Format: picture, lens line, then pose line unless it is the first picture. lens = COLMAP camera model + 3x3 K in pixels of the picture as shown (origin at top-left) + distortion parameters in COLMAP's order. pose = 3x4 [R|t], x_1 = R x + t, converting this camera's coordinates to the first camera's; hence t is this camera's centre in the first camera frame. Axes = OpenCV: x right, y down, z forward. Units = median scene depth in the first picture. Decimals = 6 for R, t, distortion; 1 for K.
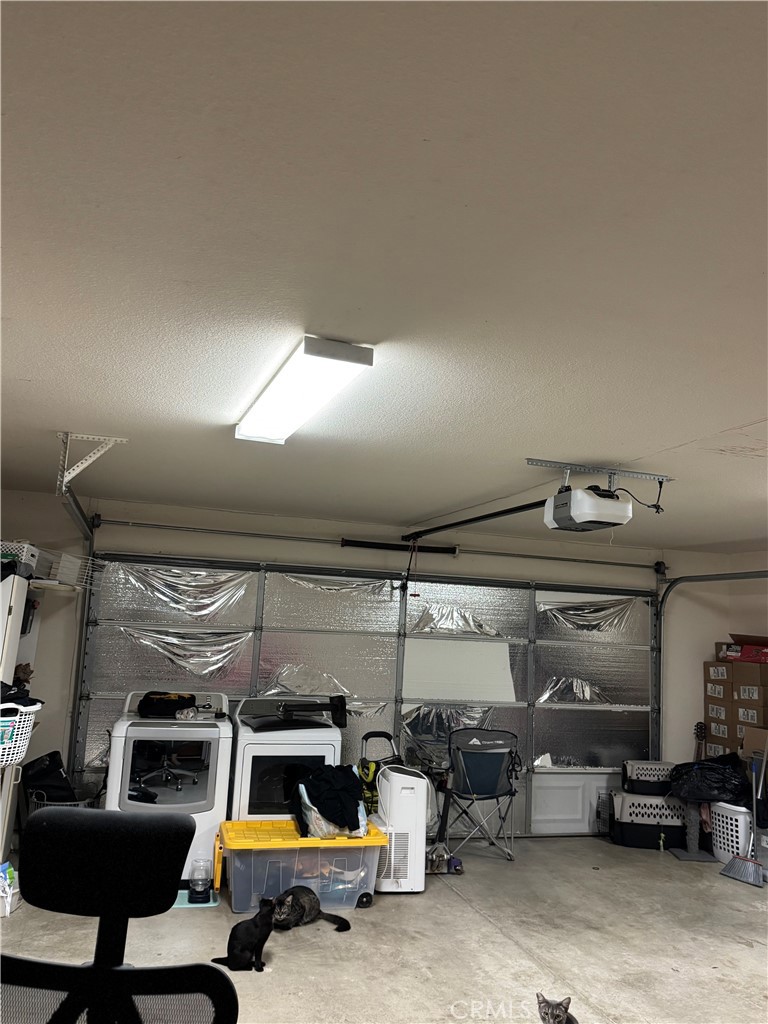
lens RADIAL K [[826.5, 0, 393.7], [0, 826.5, 505.7], [0, 0, 1]] dist [0.084461, -0.103119]
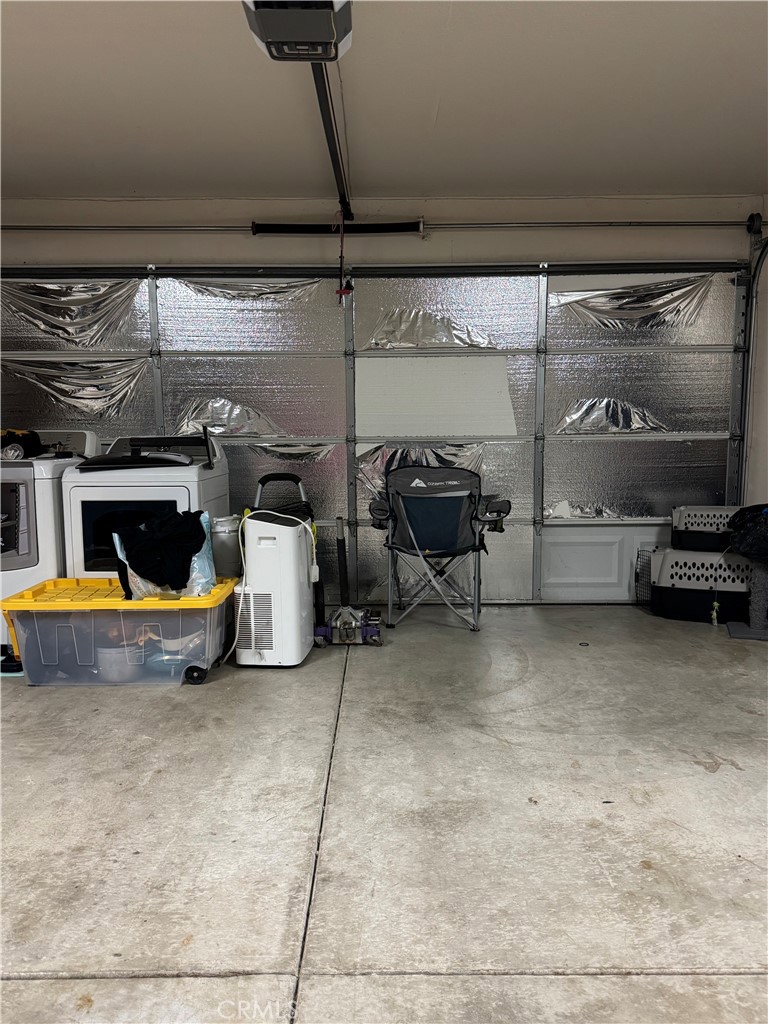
lens RADIAL K [[826.5, 0, 377.9], [0, 826.5, 506.2], [0, 0, 1]] dist [0.084461, -0.103119]
pose [[0.952757, -0.019968, -0.303076, 0.338159], [0.096951, 0.965631, 0.241158, 0.146581], [0.287844, -0.259148, 0.921948, 0.366432]]
